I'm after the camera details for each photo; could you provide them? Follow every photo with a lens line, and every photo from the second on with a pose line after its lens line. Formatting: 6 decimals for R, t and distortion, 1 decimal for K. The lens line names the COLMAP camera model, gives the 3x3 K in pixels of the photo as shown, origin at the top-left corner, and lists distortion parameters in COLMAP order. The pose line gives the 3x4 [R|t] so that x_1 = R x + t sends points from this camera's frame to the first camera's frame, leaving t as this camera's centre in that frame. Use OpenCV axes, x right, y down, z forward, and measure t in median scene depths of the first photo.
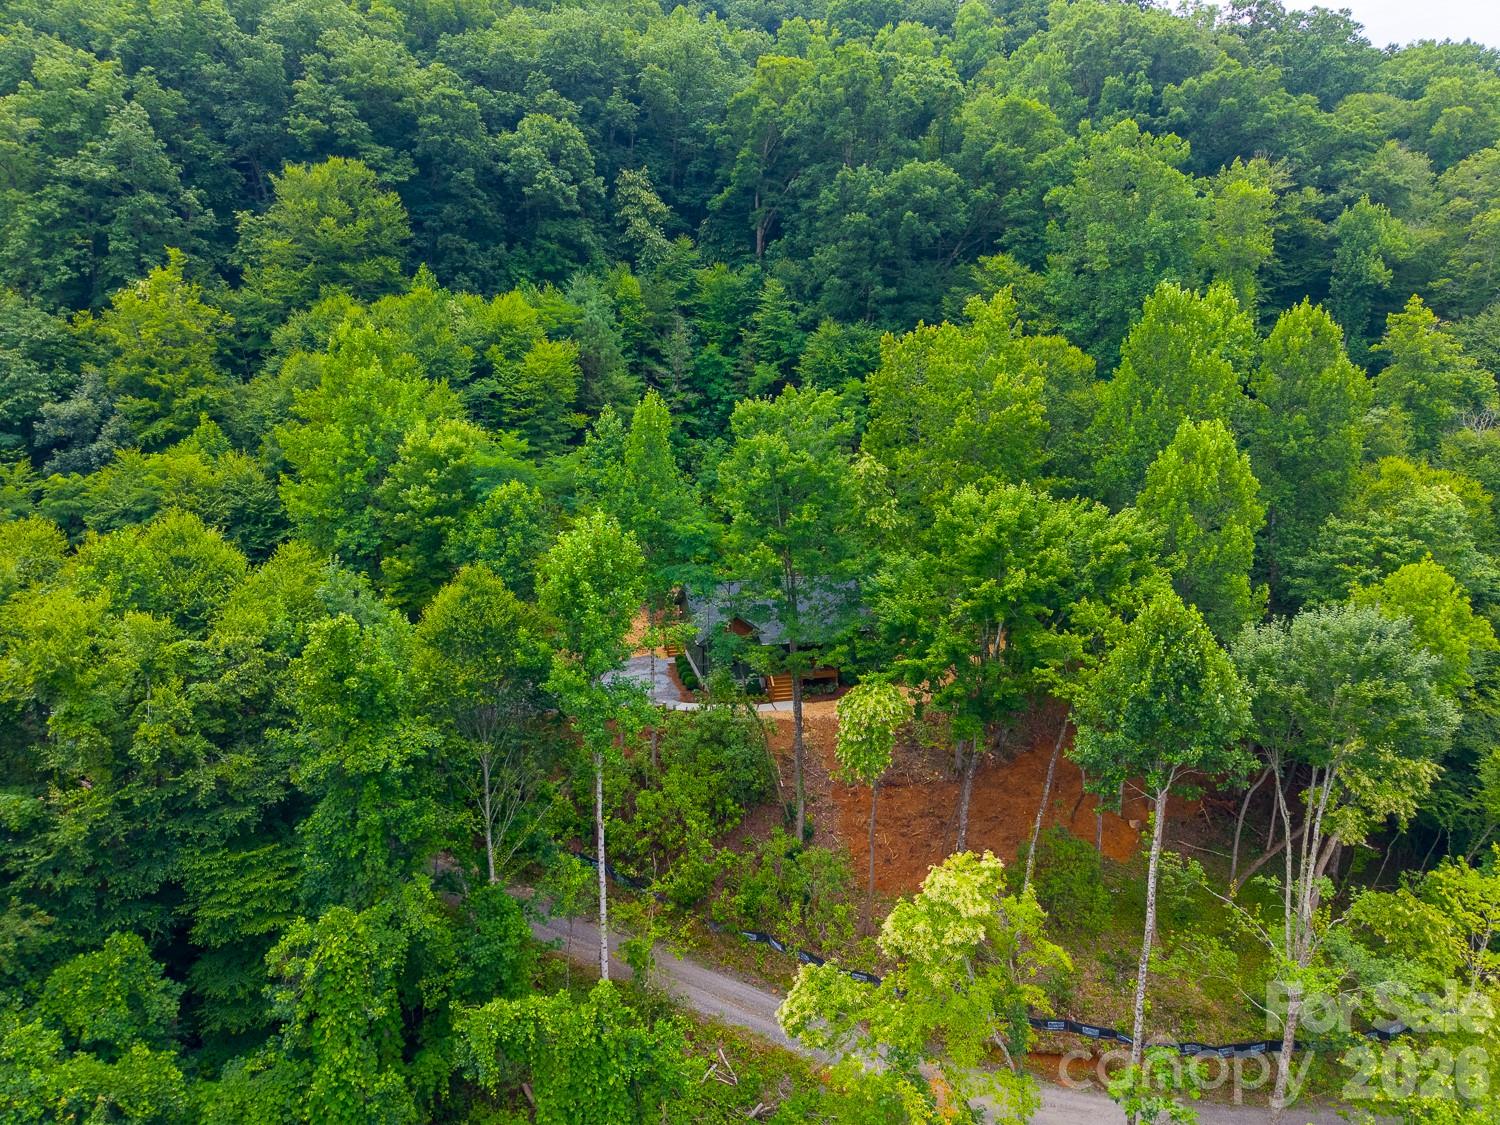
lens RADIAL K [[1008.2, 0, 744.4], [0, 1008.2, 559.8], [0, 0, 1]] dist [0.029870, -0.031861]
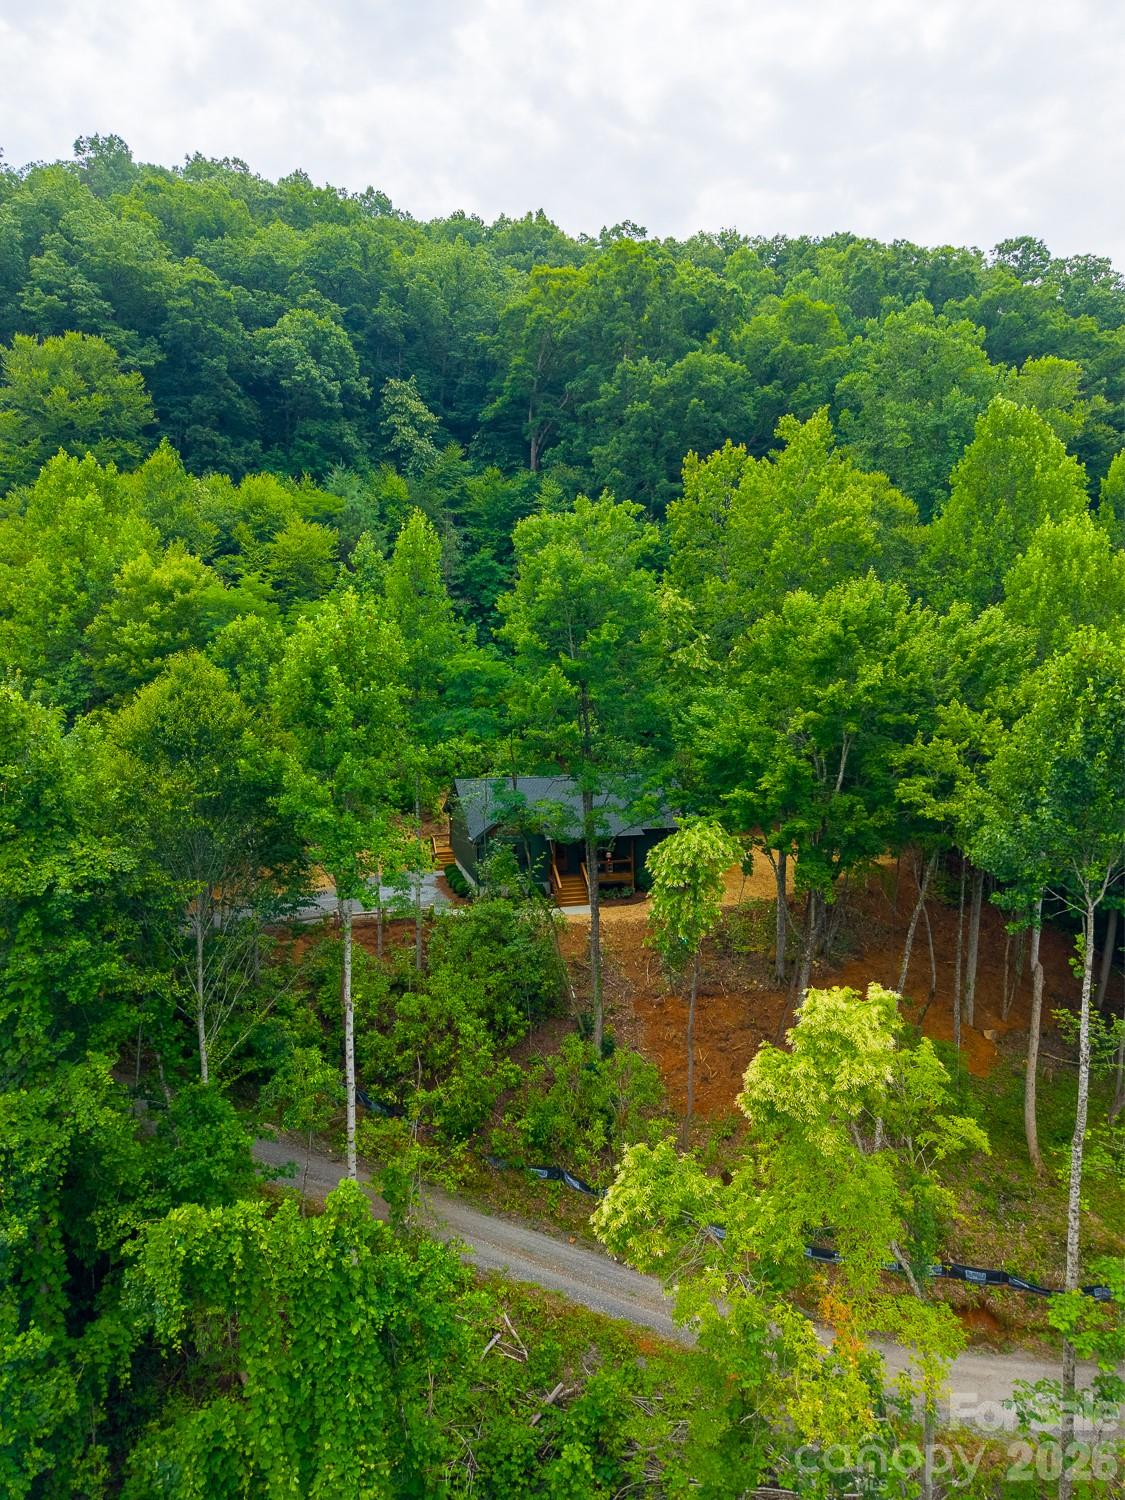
lens RADIAL K [[1008.2, 0, 564.0], [0, 1008.2, 747.7], [0, 0, 1]] dist [0.029870, -0.031861]
pose [[0.998570, -0.003939, 0.053306, -0.016437], [0.010148, 0.993114, -0.116707, 0.135658], [-0.052479, 0.117082, 0.991735, 0.174178]]
